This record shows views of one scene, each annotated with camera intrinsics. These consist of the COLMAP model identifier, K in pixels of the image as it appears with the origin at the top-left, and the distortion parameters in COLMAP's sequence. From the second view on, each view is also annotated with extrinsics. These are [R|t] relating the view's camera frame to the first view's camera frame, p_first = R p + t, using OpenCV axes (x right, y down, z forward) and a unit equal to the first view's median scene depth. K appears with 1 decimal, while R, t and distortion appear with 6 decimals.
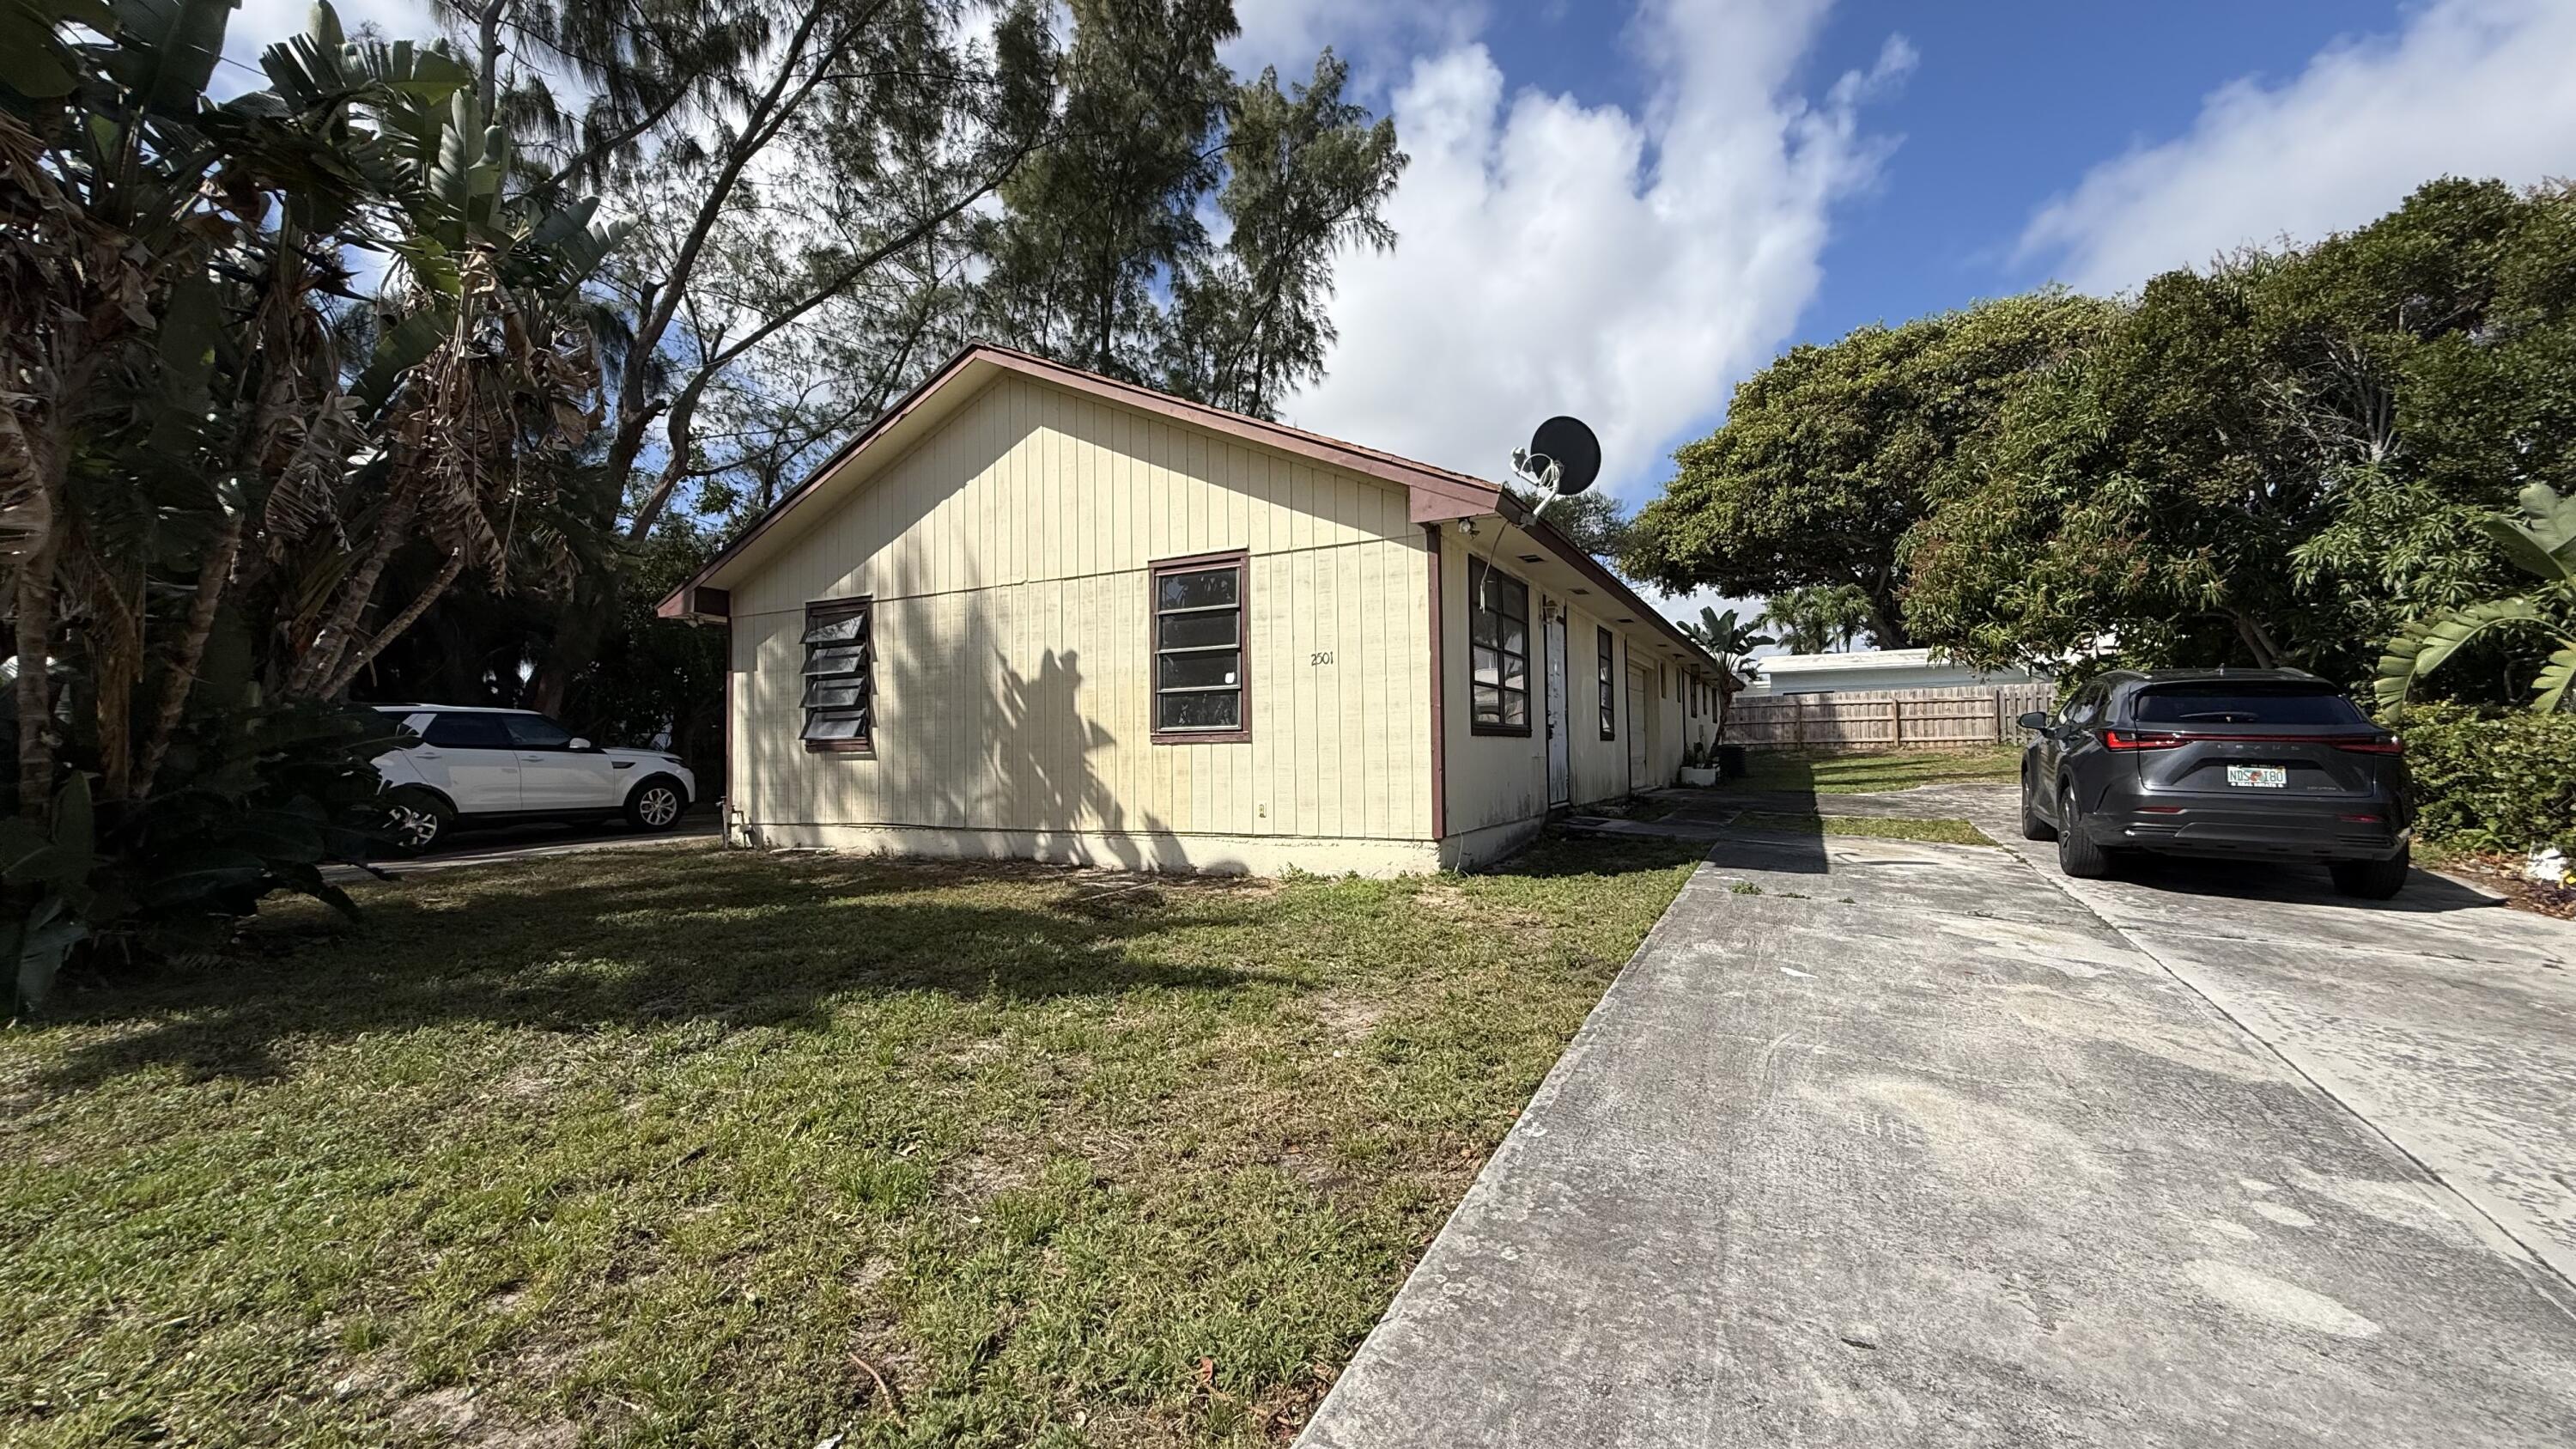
lens RADIAL K [[985.6, 0, 1288.0], [0, 985.6, 724.5], [0, 0, 1]] dist [-0.000390, -0.000392]
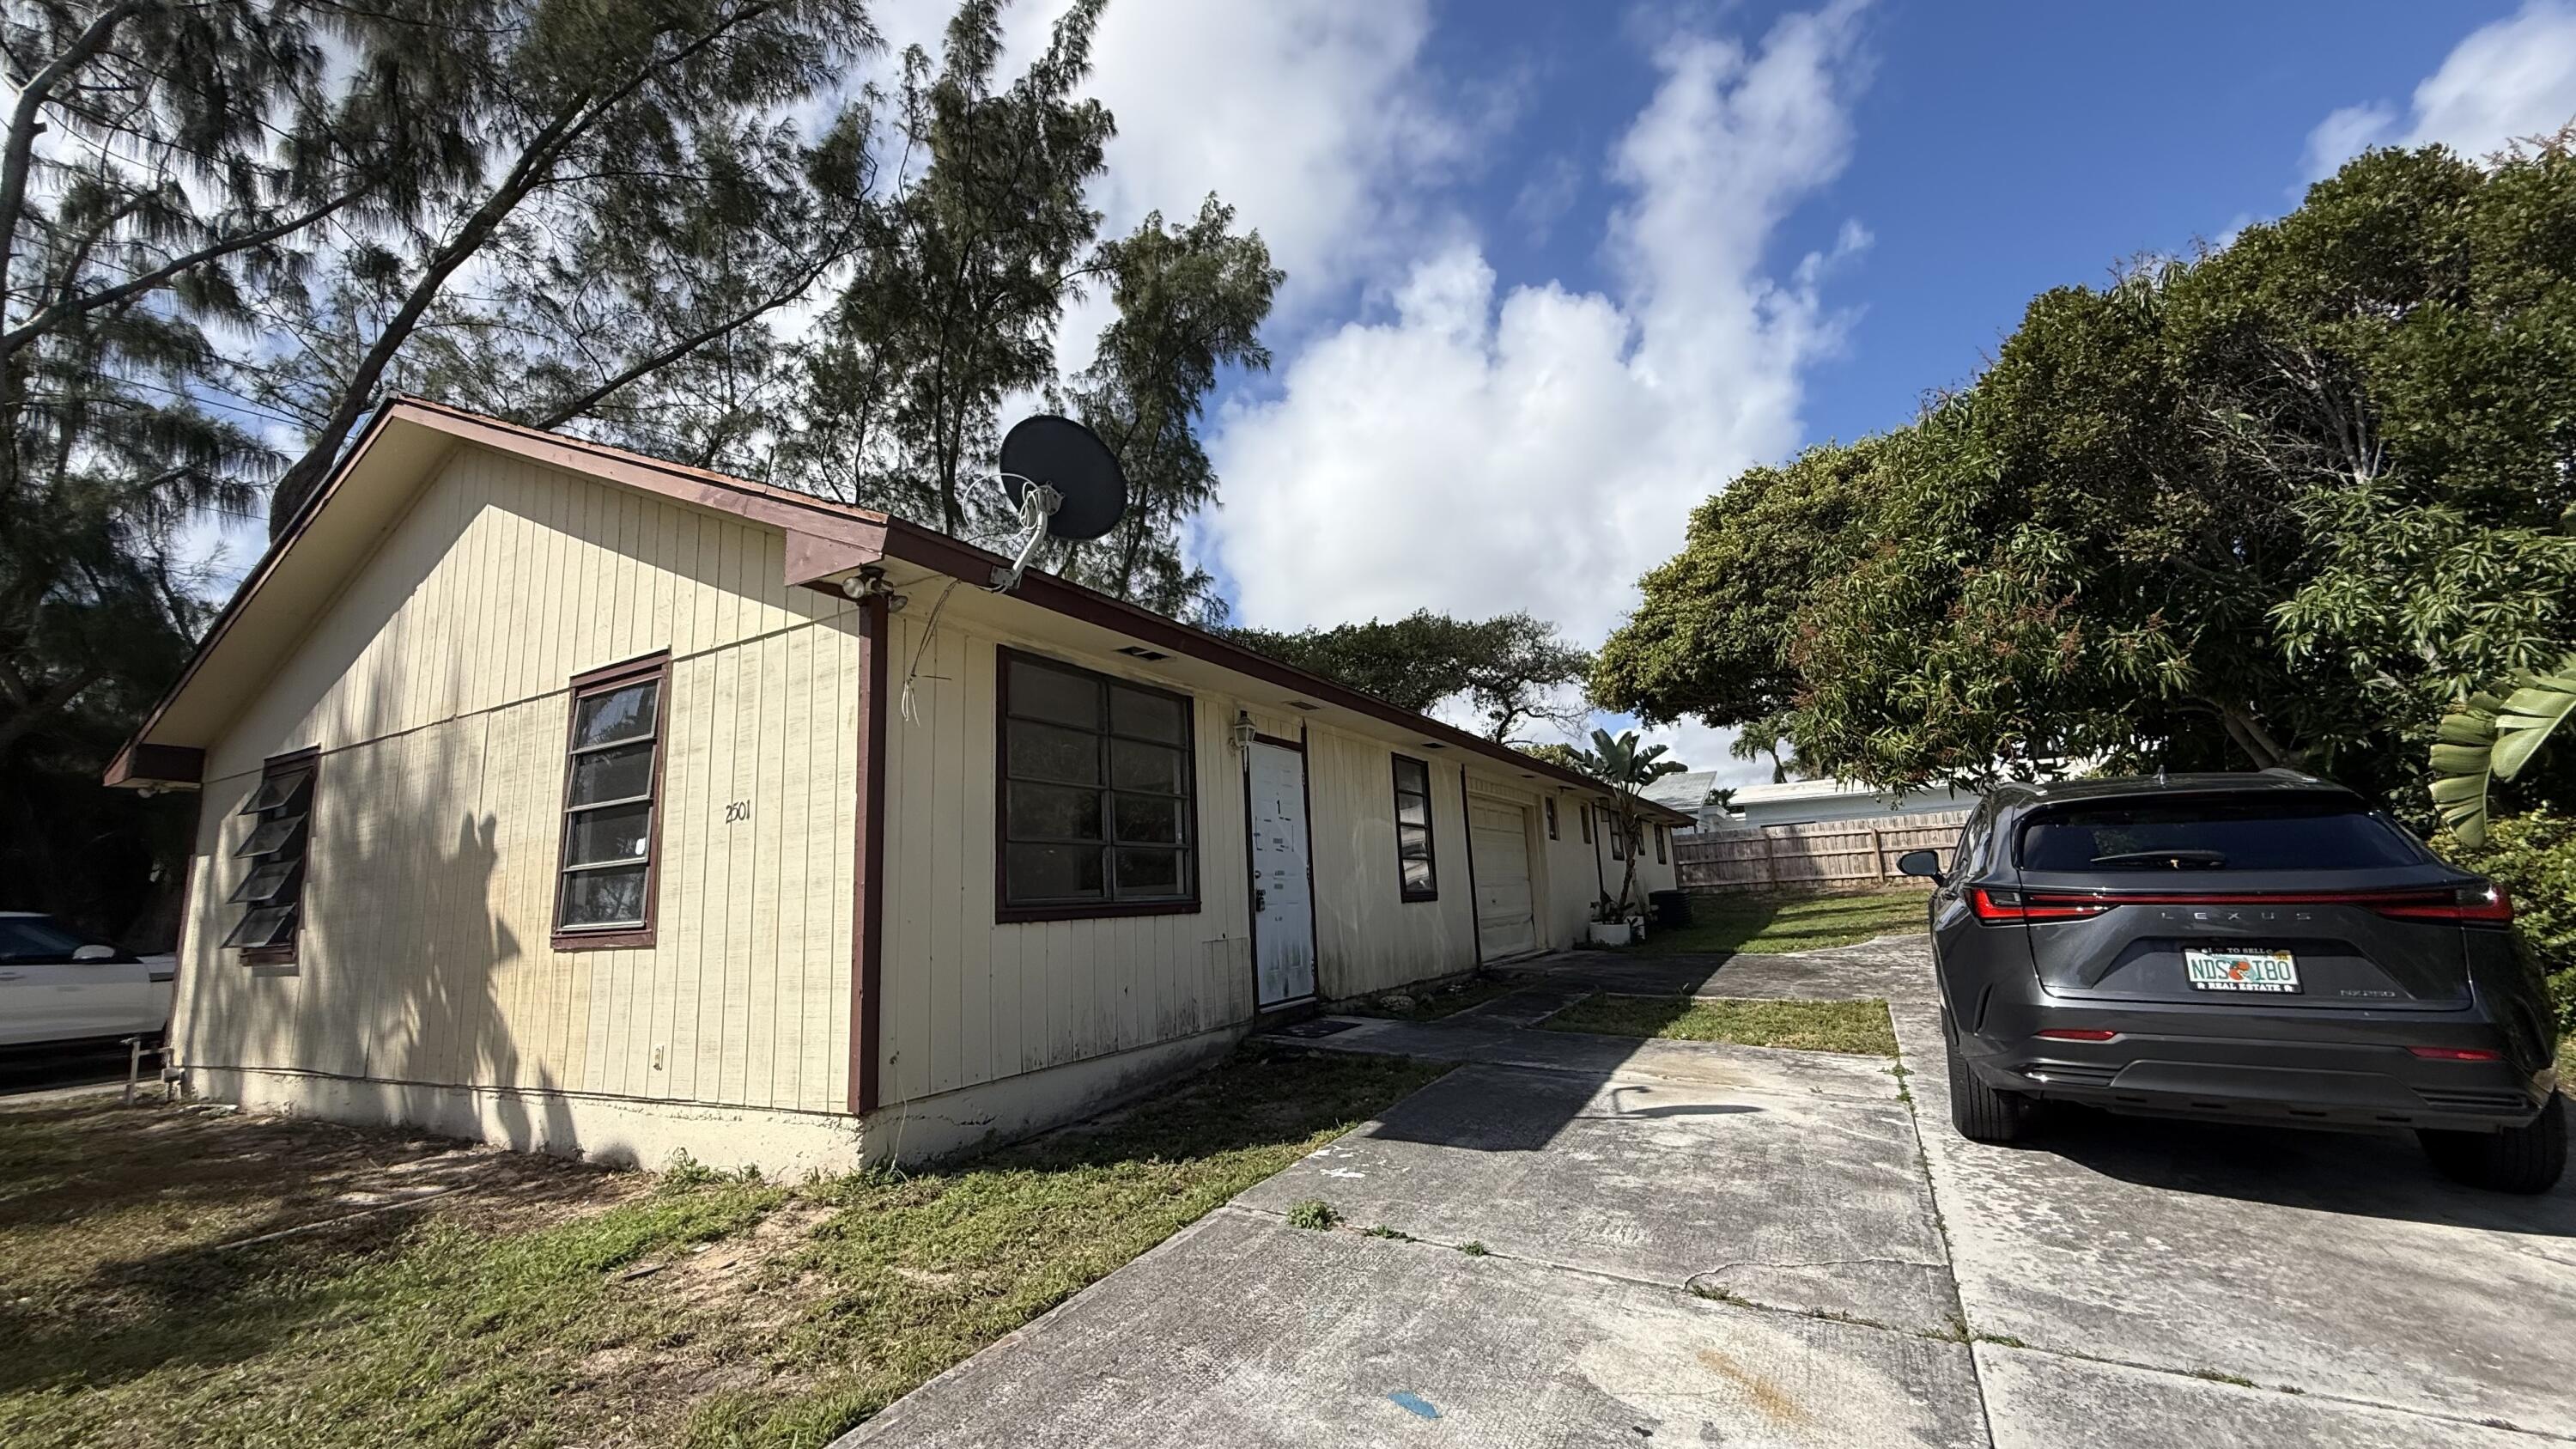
lens RADIAL K [[985.6, 0, 1288.0], [0, 985.6, 724.5], [0, 0, 1]] dist [-0.000390, -0.000392]
pose [[0.999143, -0.038370, -0.015497, 0.288699], [0.035609, 0.987987, -0.150382, -0.009991], [0.021081, 0.149701, 0.988507, 0.266698]]
